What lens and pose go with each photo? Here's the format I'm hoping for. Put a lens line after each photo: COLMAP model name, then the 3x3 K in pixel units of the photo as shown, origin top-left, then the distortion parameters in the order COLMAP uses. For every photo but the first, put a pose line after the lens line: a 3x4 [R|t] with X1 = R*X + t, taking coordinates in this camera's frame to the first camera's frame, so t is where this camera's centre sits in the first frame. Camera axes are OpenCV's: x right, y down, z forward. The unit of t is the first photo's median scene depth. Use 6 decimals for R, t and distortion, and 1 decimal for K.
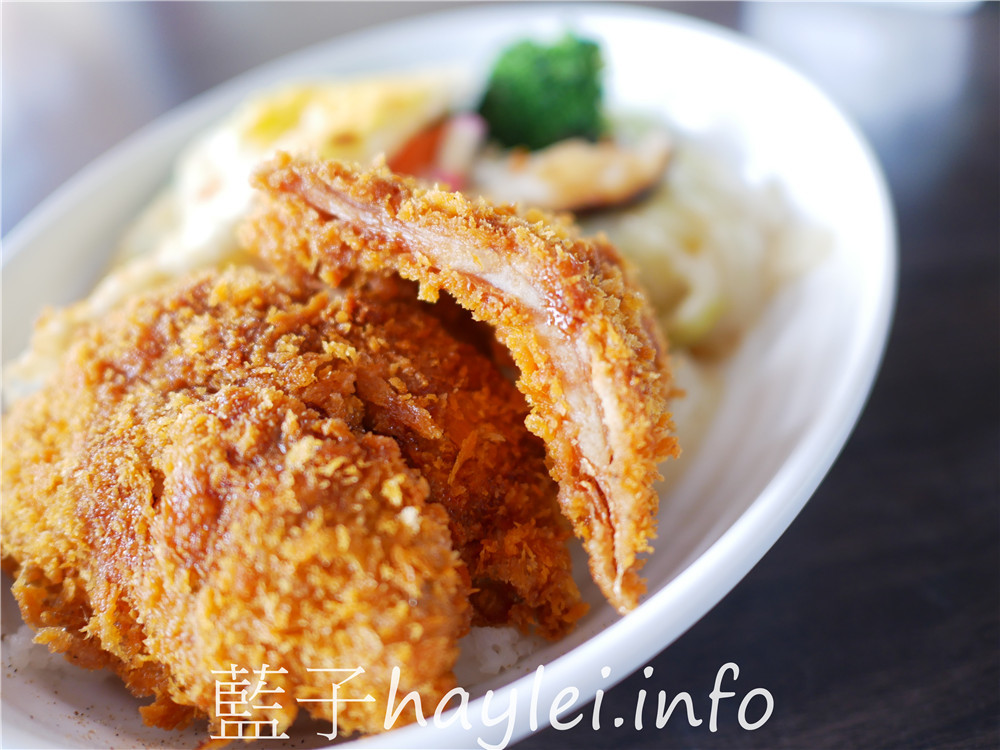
lens RADIAL K [[869.2, 0, 500.0], [0, 869.2, 375.0], [0, 0, 1]] dist [-0.039250, -0.003207]
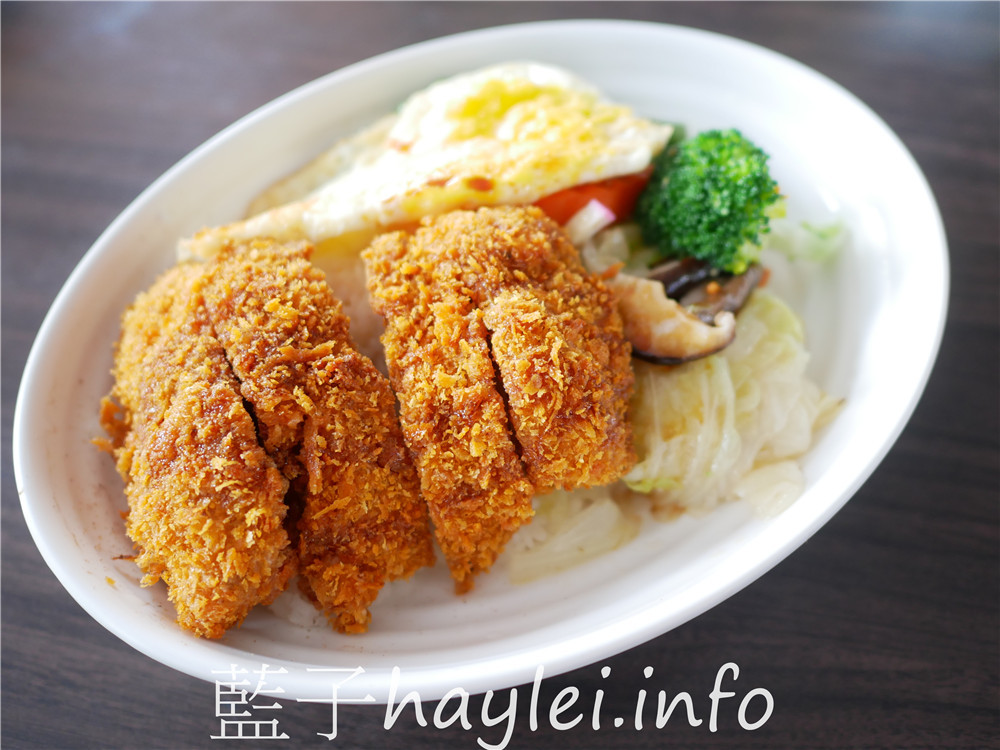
lens RADIAL K [[869.2, 0, 500.0], [0, 869.2, 375.0], [0, 0, 1]] dist [-0.039250, -0.003207]
pose [[0.773871, 0.577952, -0.259028, 0.462363], [-0.458445, 0.793356, 0.400517, -0.867991], [0.436981, -0.191199, 0.878914, -0.120839]]
